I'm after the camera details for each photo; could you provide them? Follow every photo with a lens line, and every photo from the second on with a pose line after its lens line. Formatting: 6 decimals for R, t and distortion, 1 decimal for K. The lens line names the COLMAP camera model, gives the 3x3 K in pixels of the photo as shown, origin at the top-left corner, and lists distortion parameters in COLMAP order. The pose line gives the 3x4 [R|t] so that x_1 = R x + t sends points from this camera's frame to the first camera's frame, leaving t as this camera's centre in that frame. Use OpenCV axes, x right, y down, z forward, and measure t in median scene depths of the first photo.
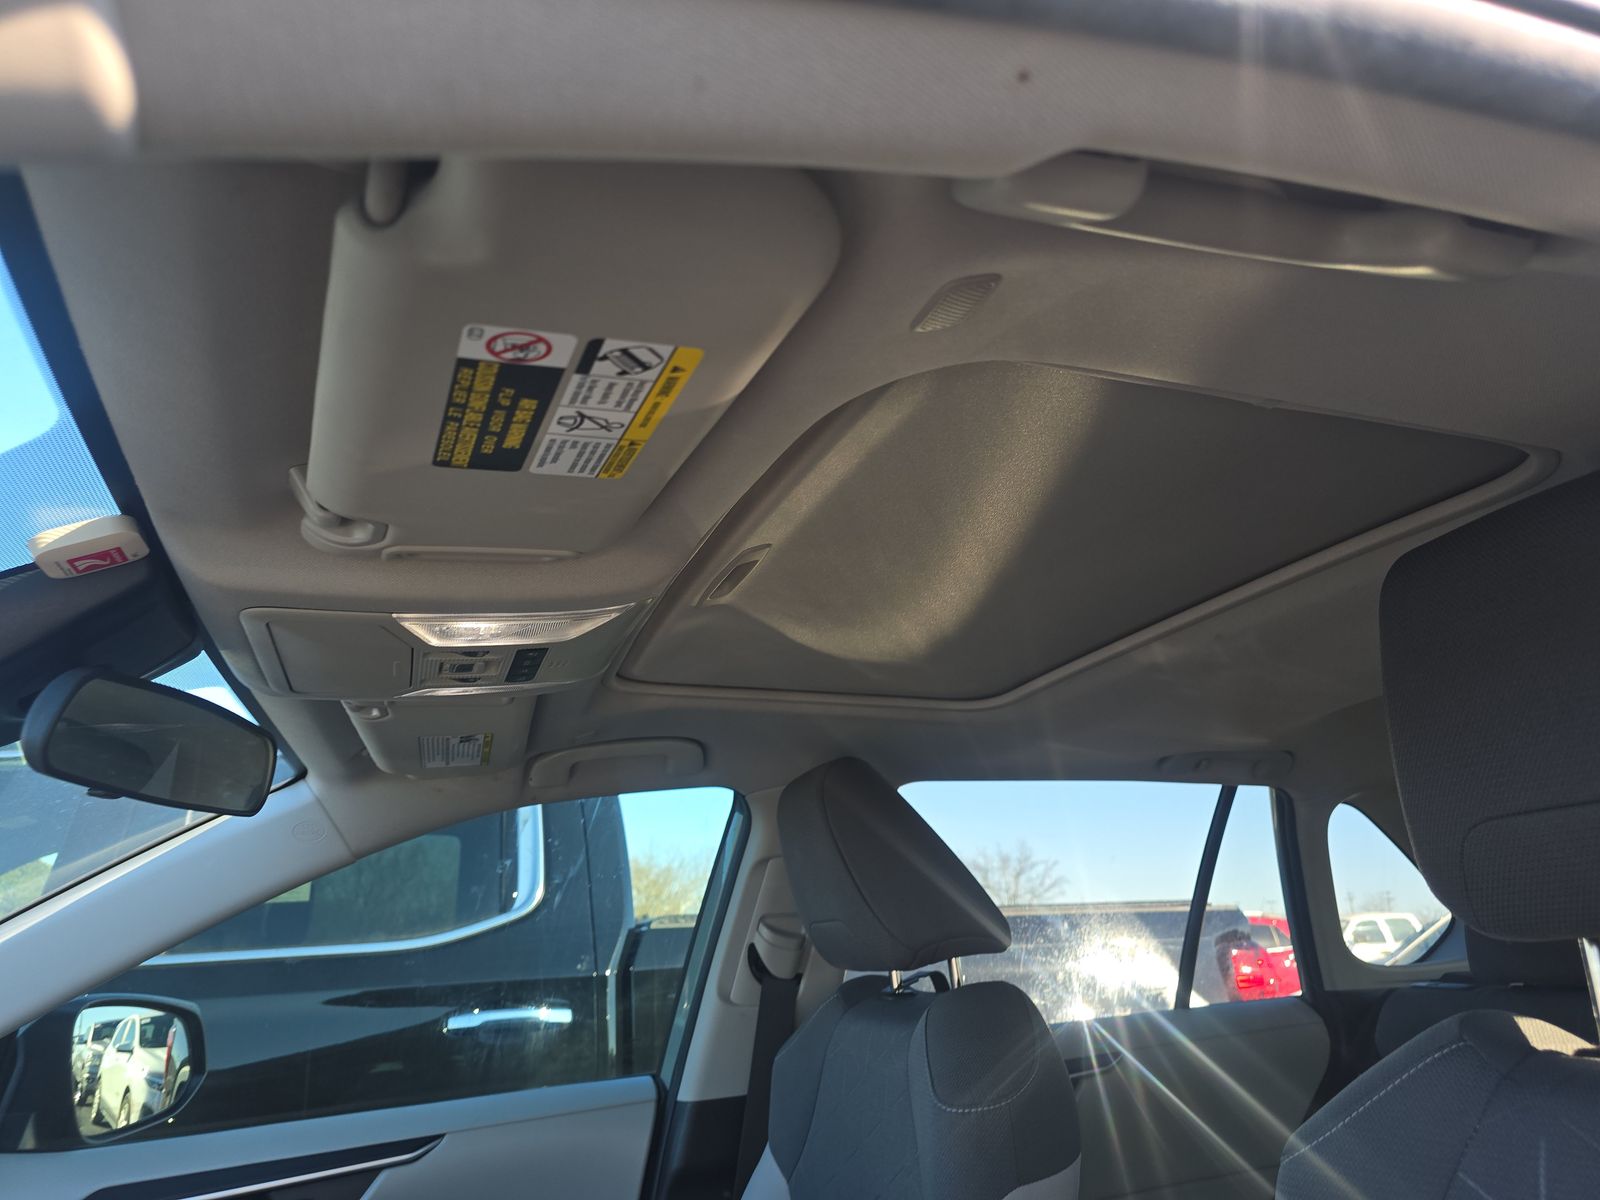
lens RADIAL K [[1092.6, 0, 790.0], [0, 1092.6, 597.3], [0, 0, 1]] dist [0.028914, -0.030988]
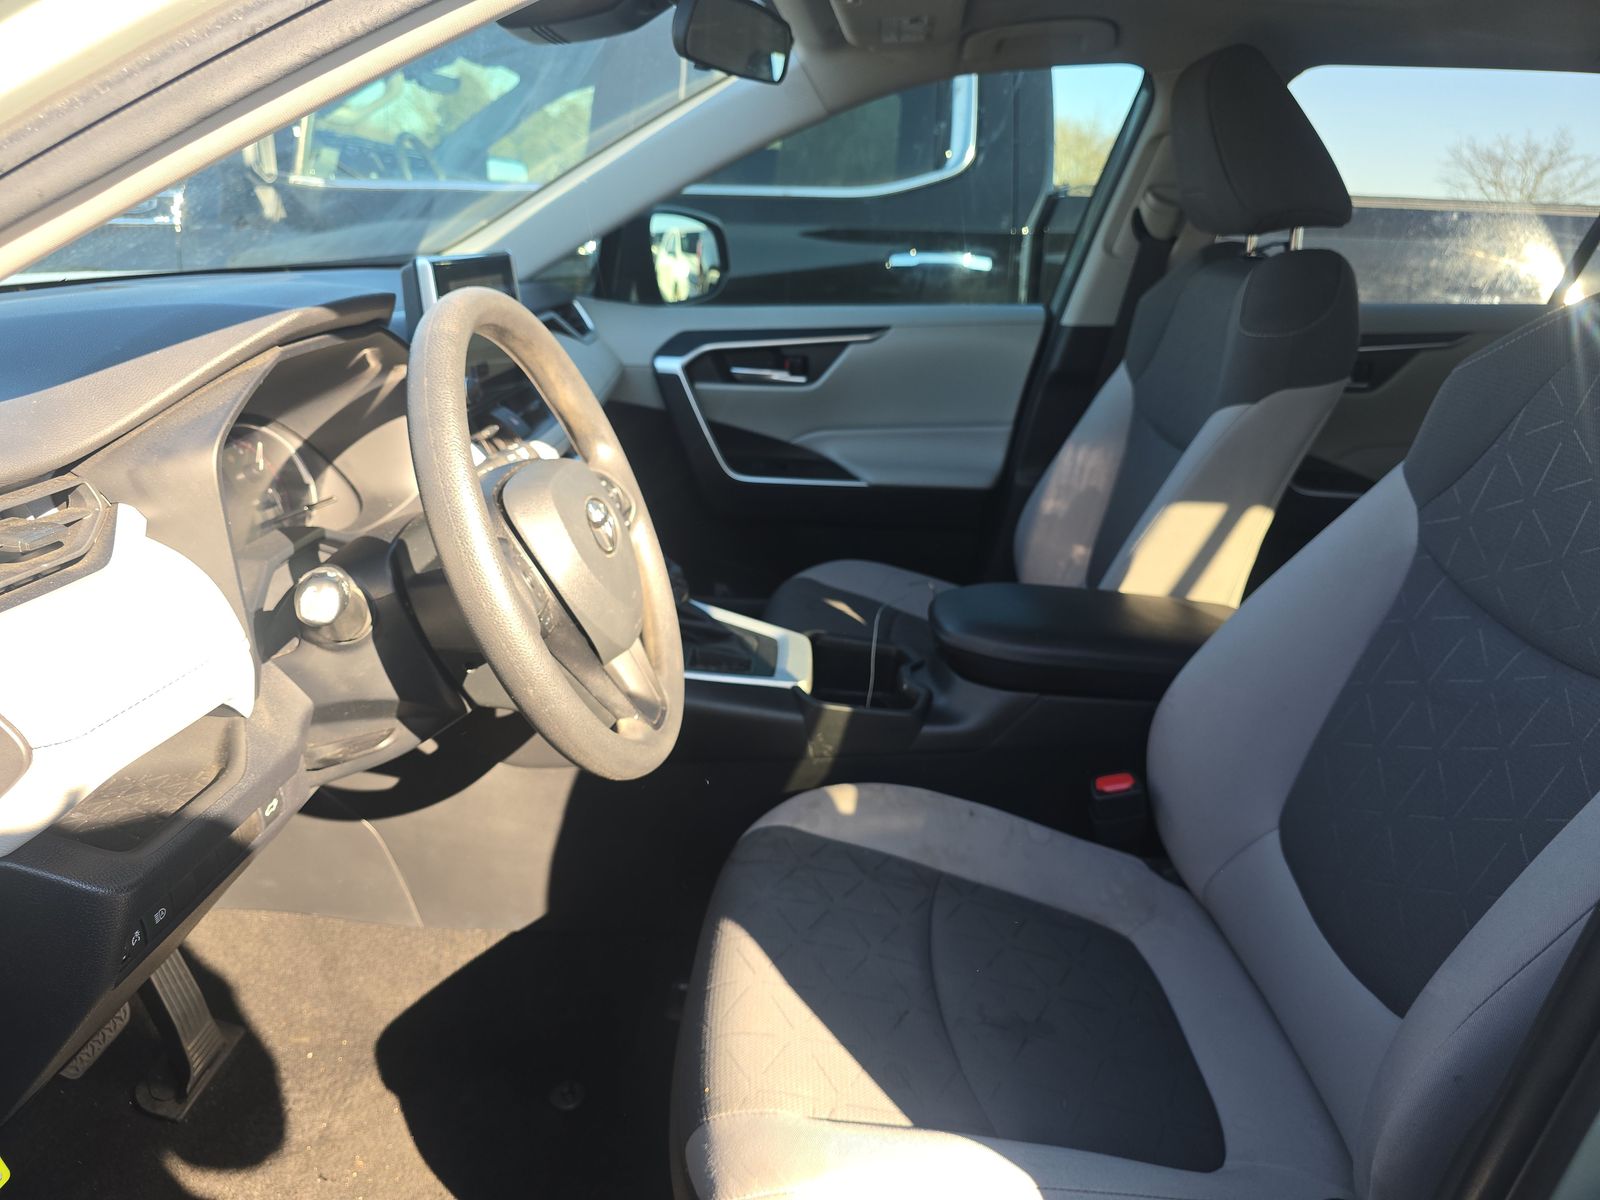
lens RADIAL K [[1092.6, 0, 793.4], [0, 1092.6, 590.5], [0, 0, 1]] dist [0.028914, -0.030988]
pose [[0.930807, 0.187336, -0.313854, 0.065678], [0.036077, 0.807388, 0.588917, -0.064001], [0.363727, -0.559491, 0.744764, -0.253478]]
